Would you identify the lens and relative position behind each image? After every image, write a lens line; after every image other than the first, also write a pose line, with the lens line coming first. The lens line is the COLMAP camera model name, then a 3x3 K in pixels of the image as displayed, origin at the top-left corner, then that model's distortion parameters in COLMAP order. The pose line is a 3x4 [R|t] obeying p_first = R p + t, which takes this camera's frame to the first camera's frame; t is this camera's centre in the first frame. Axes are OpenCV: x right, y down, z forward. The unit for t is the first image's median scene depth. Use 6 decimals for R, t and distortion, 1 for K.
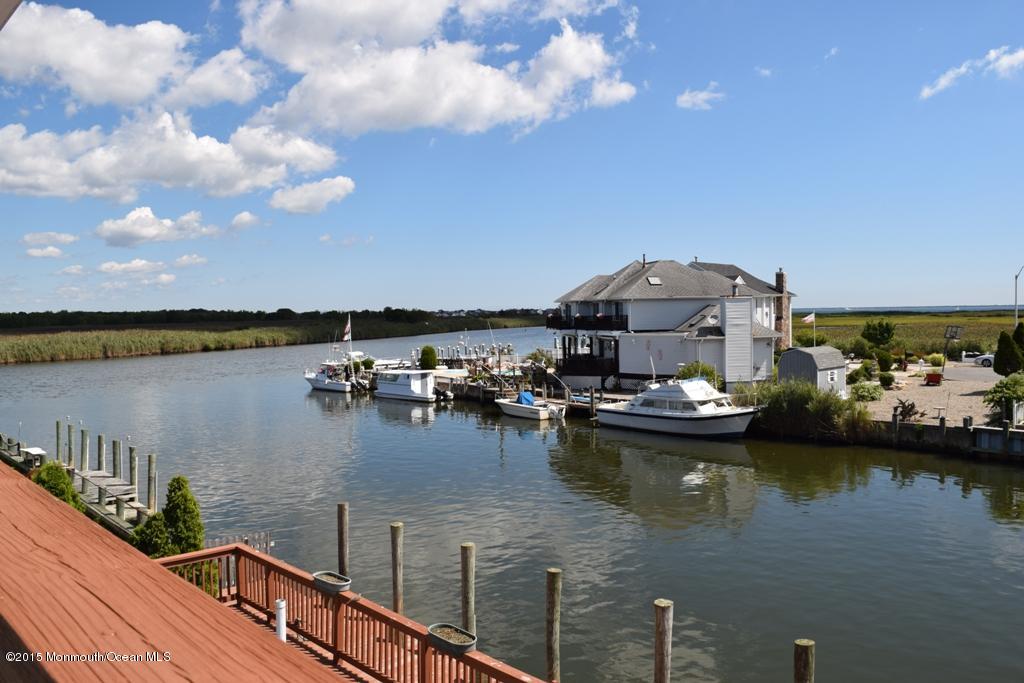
lens RADIAL K [[802.3, 0, 511.1], [0, 802.3, 306.6], [0, 0, 1]] dist [-0.092342, 0.025229]
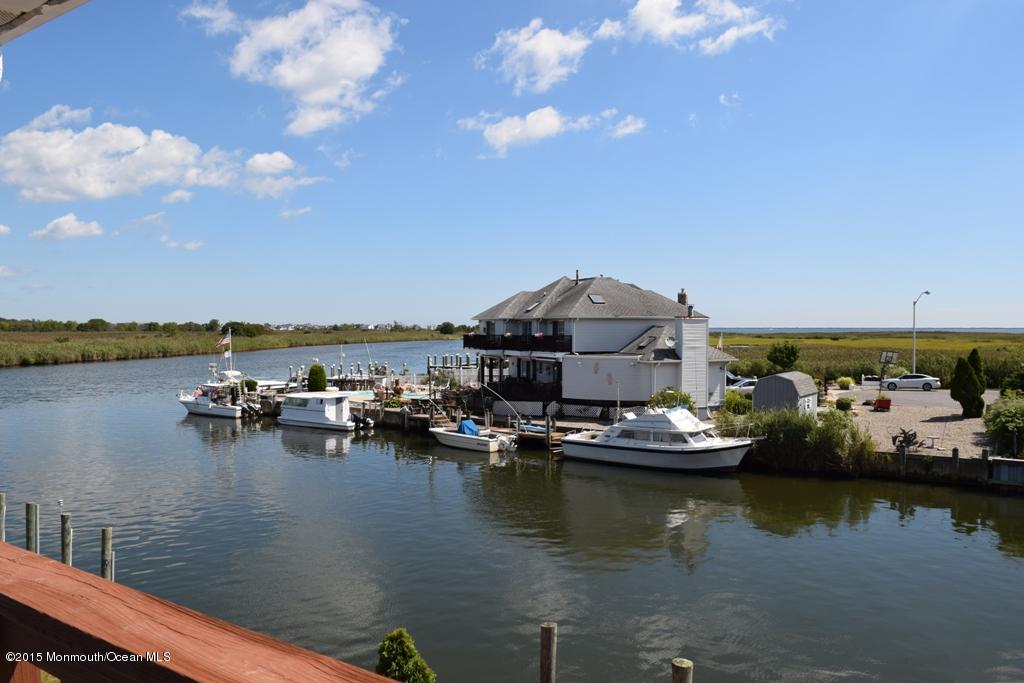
lens RADIAL K [[802.3, 0, 505.6], [0, 802.3, 310.9], [0, 0, 1]] dist [-0.092342, 0.025229]
pose [[0.978230, 0.021287, 0.206431, -0.123010], [-0.018124, 0.999688, -0.017201, -0.000236], [-0.206733, 0.013085, 0.978310, 0.116001]]
